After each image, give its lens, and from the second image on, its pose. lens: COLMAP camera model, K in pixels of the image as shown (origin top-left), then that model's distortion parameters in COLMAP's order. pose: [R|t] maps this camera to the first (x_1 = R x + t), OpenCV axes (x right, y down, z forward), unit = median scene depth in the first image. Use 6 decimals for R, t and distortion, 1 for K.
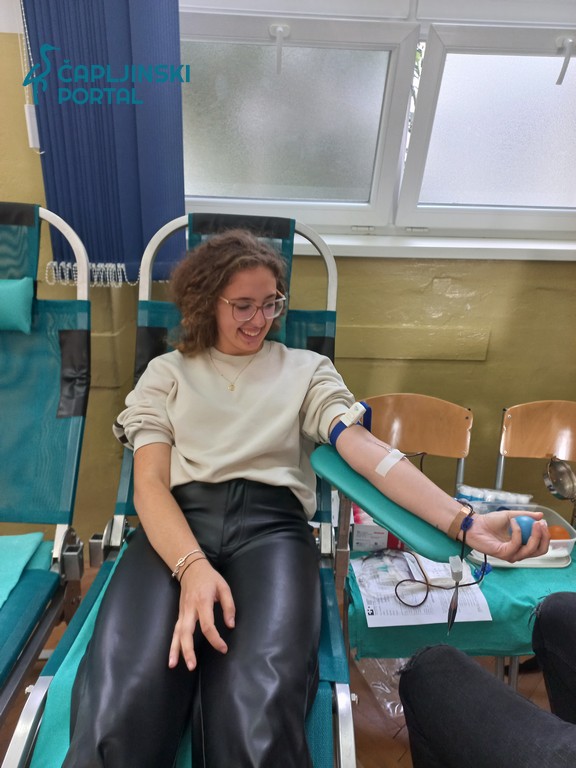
lens RADIAL K [[551.1, 0, 288.0], [0, 551.1, 384.0], [0, 0, 1]] dist [0.056107, 0.000066]
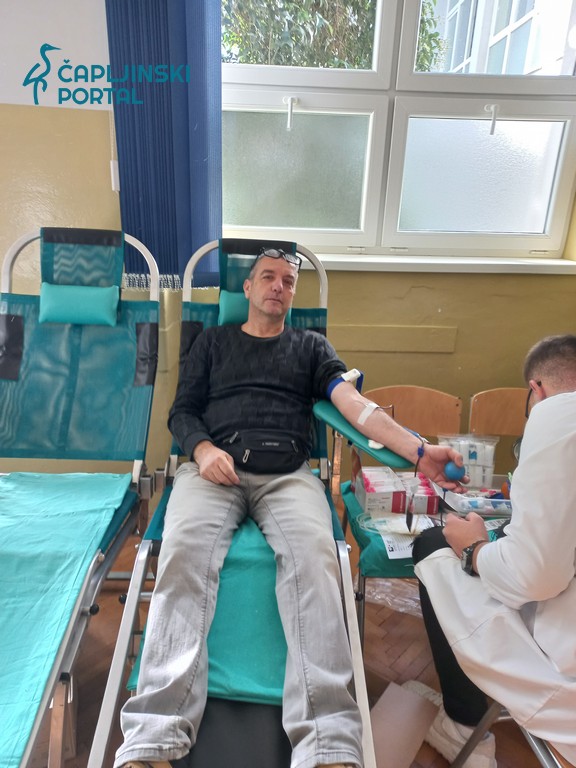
lens RADIAL K [[551.1, 0, 288.0], [0, 551.1, 384.0], [0, 0, 1]] dist [0.056107, 0.000066]
pose [[0.999980, 0.005719, -0.002755, -0.023428], [-0.005768, 0.999818, -0.018162, 0.080817], [0.002650, 0.018177, 0.999831, -0.388810]]
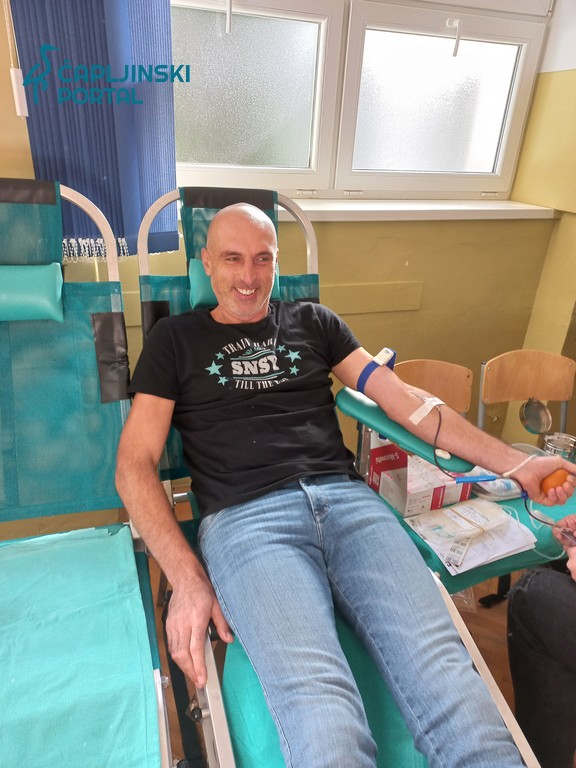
lens RADIAL K [[551.1, 0, 288.0], [0, 551.1, 384.0], [0, 0, 1]] dist [0.056107, 0.000066]
pose [[0.958664, -0.102270, 0.265526, -0.347214], [0.075421, 0.991128, 0.109441, -0.051613], [-0.274363, -0.084891, 0.957872, -0.071168]]
